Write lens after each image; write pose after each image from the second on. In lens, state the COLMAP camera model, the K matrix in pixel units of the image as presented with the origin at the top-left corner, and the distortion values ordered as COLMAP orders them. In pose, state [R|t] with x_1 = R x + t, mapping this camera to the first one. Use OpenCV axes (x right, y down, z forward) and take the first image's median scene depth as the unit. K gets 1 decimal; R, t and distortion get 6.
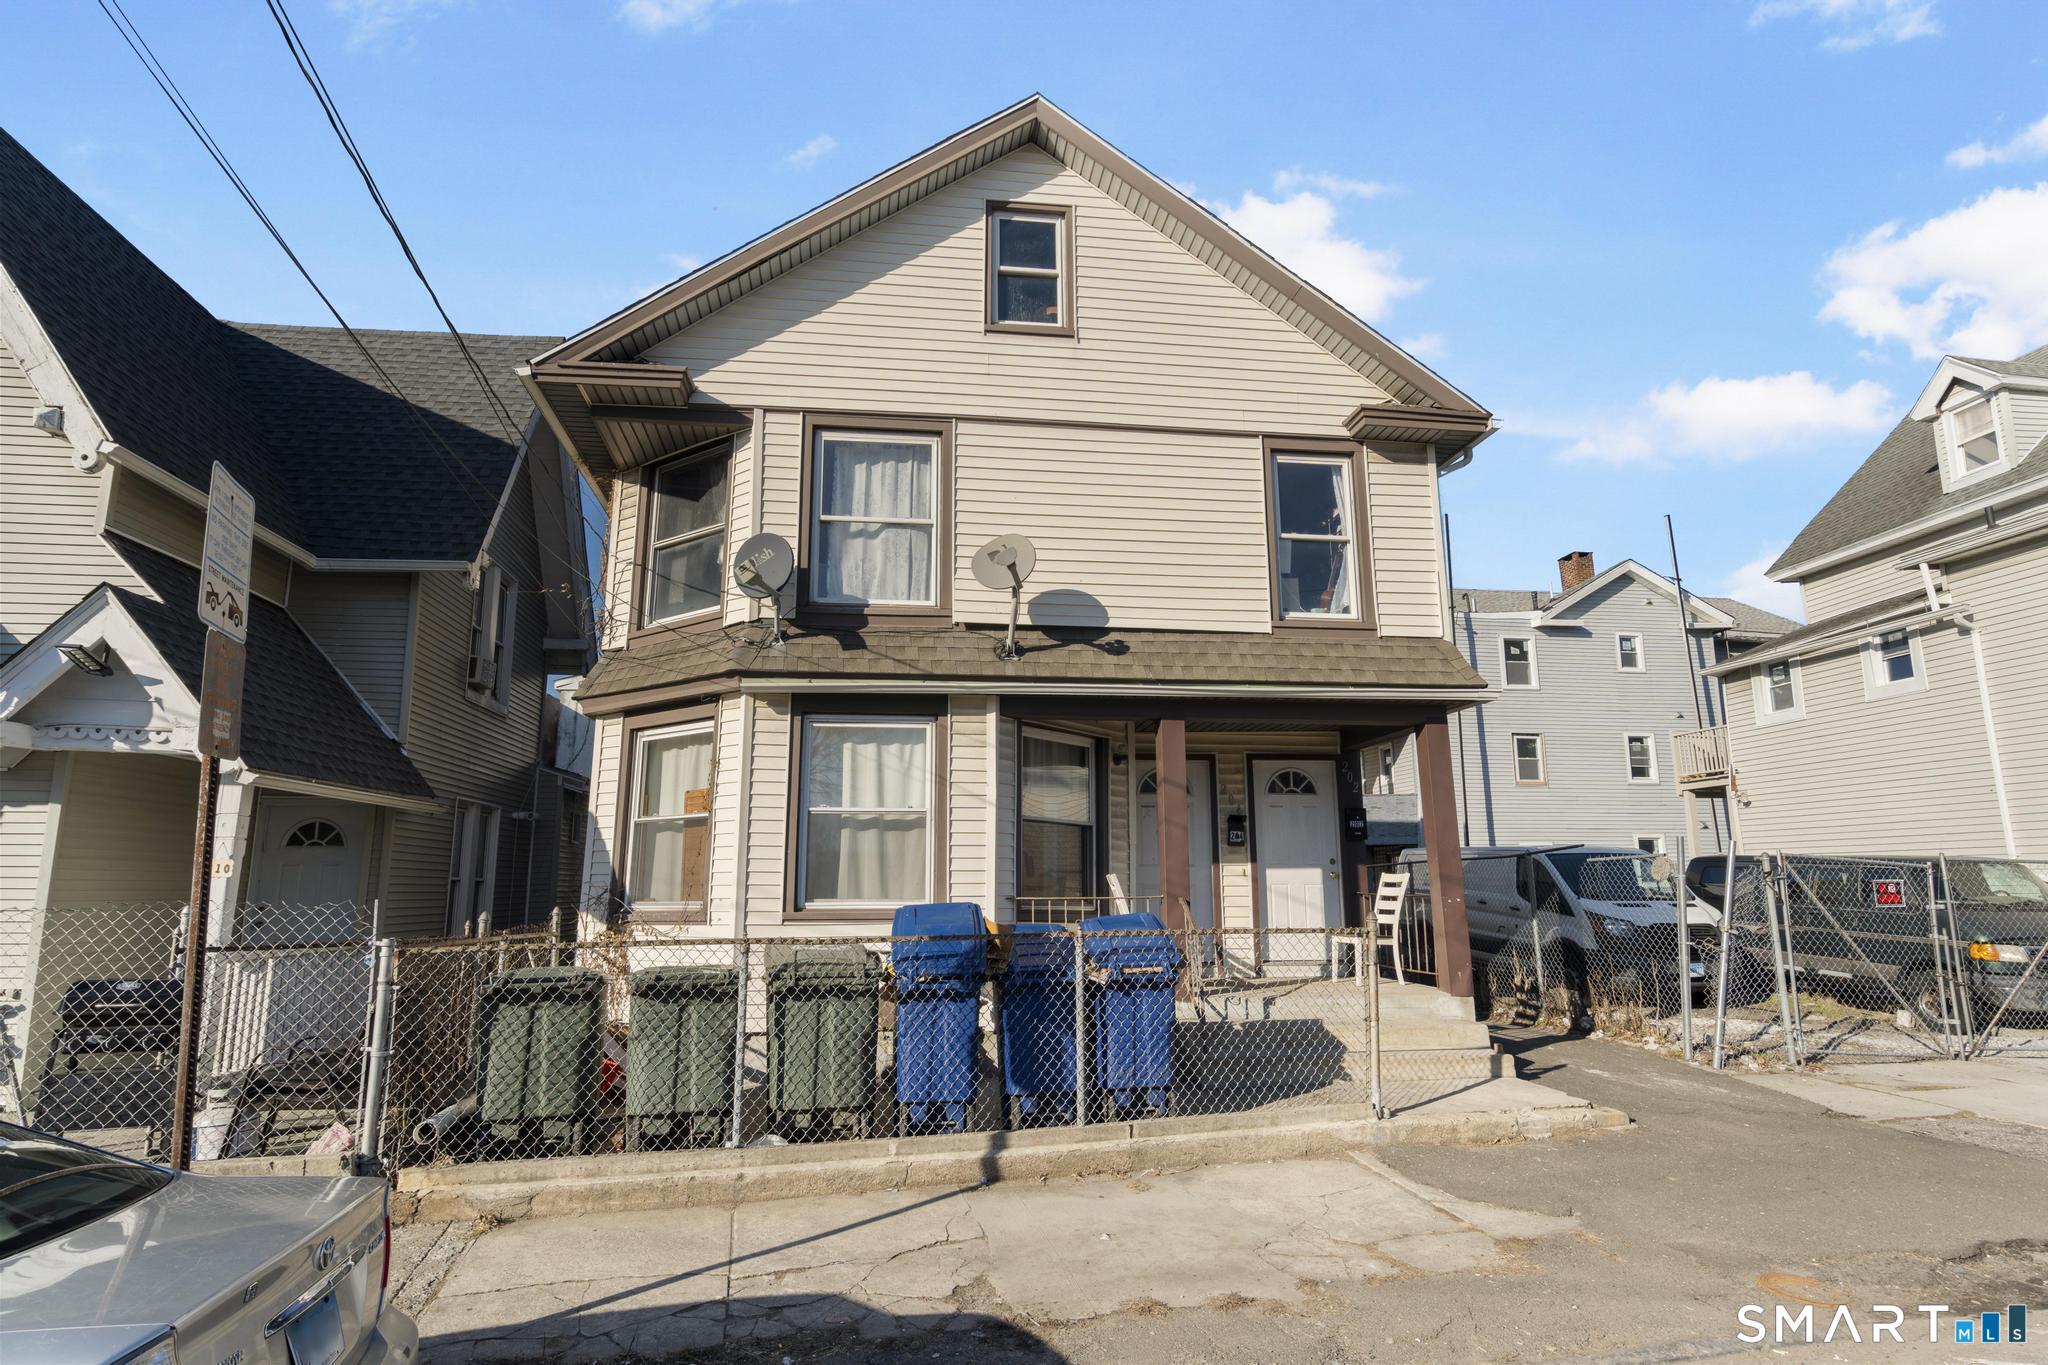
lens RADIAL K [[1141.1, 0, 1018.6], [0, 1141.1, 682.9], [0, 0, 1]] dist [-0.004985, -0.001733]
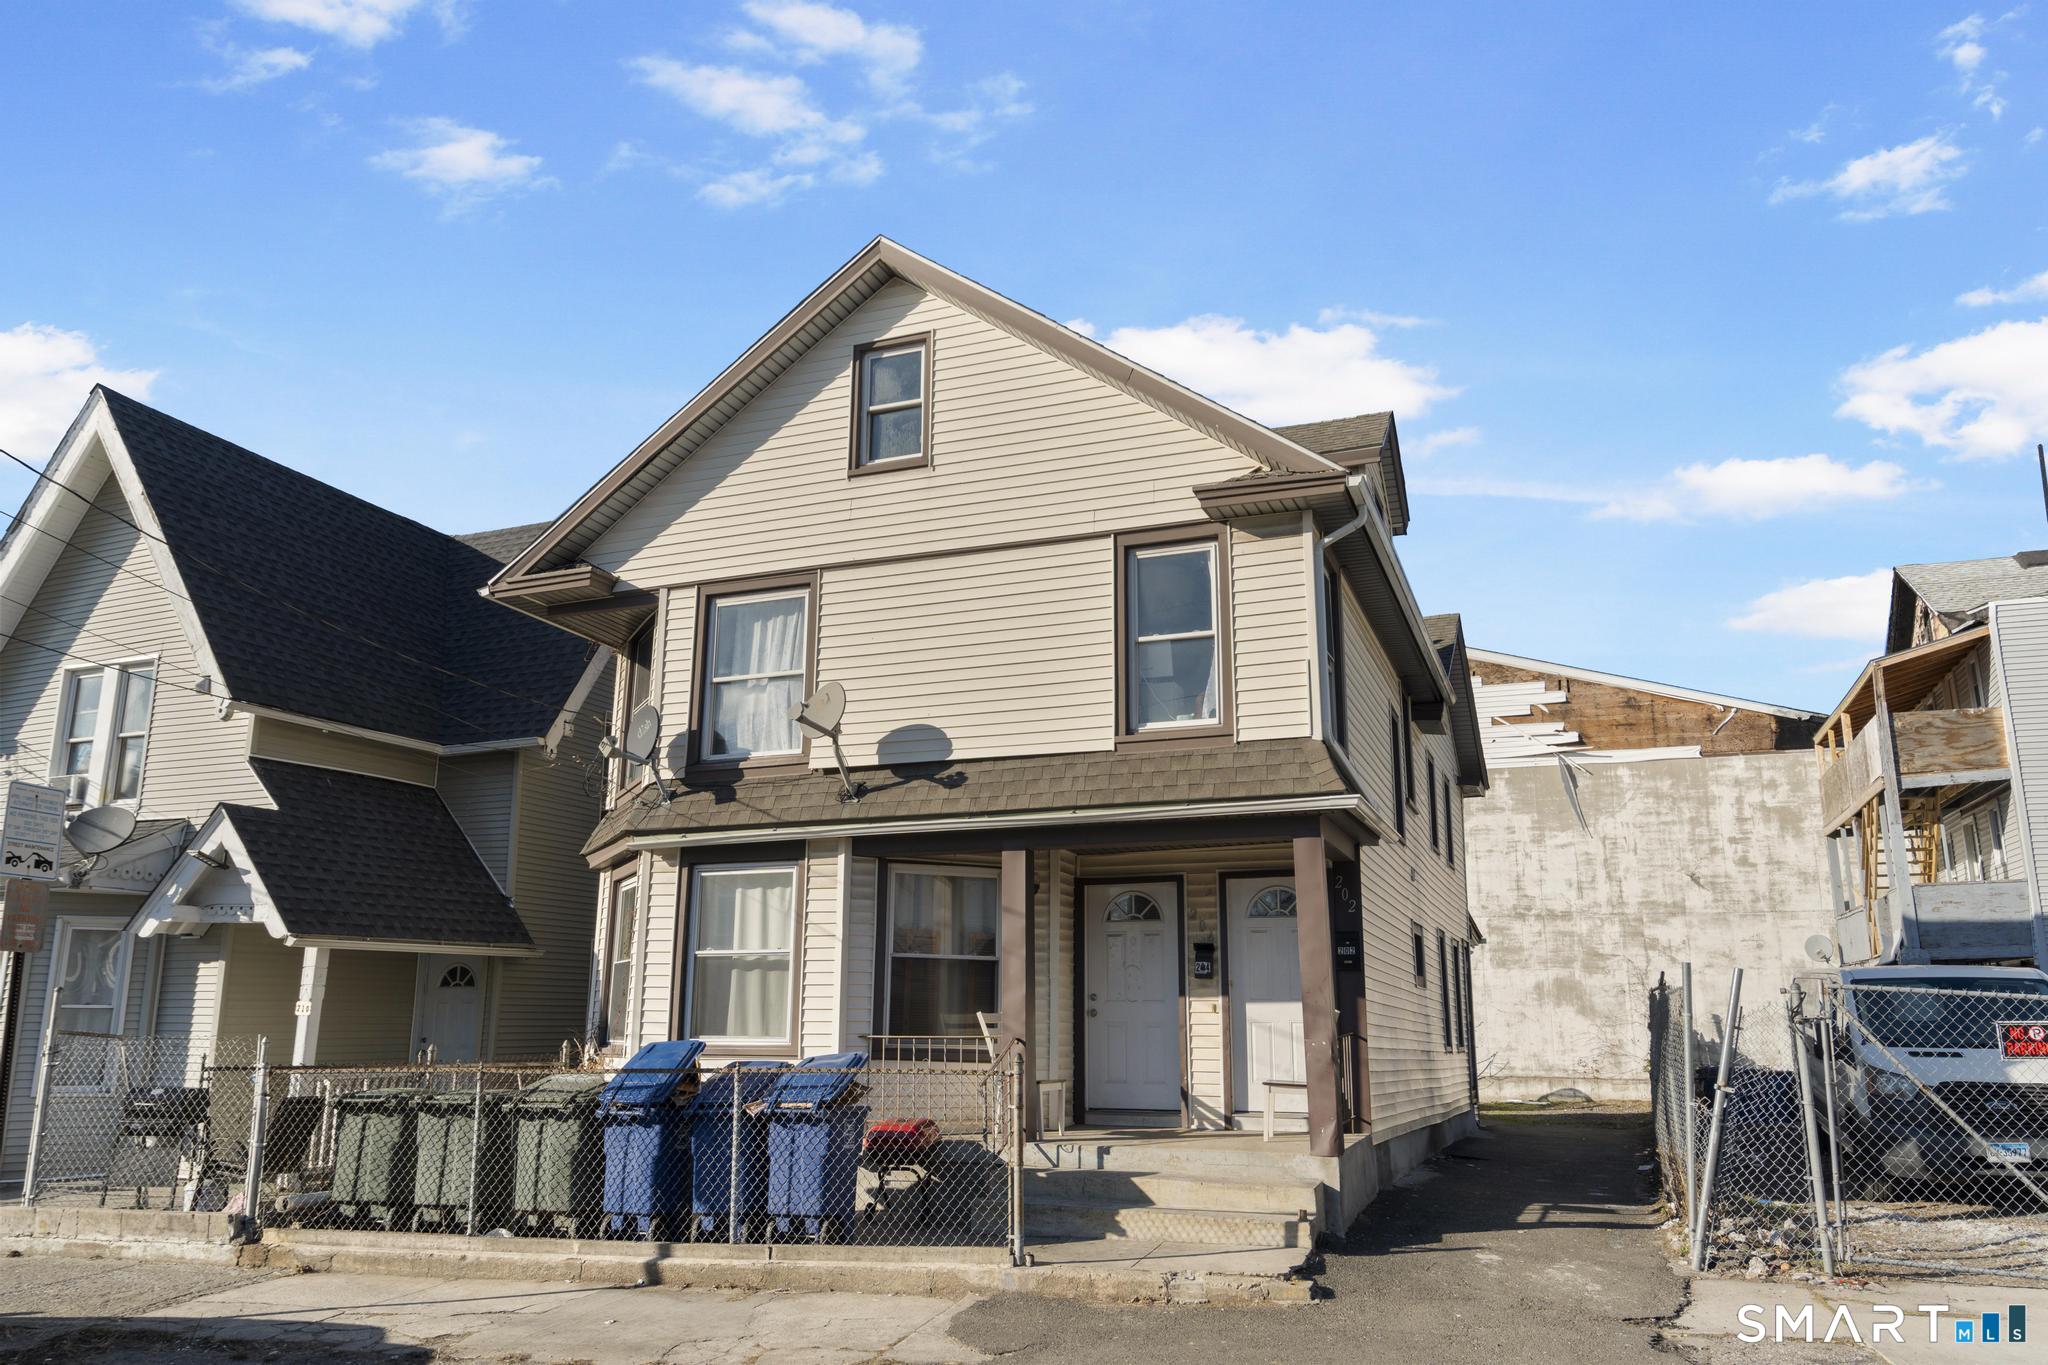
lens RADIAL K [[1512.2, 0, 1025.4], [0, 1512.2, 682.5], [0, 0, 1]] dist [-0.002881, -0.002921]
pose [[0.871040, -0.103550, -0.480173, 0.788259], [0.084947, 0.994554, -0.060382, -0.031512], [0.483811, 0.011806, 0.875093, -0.116291]]
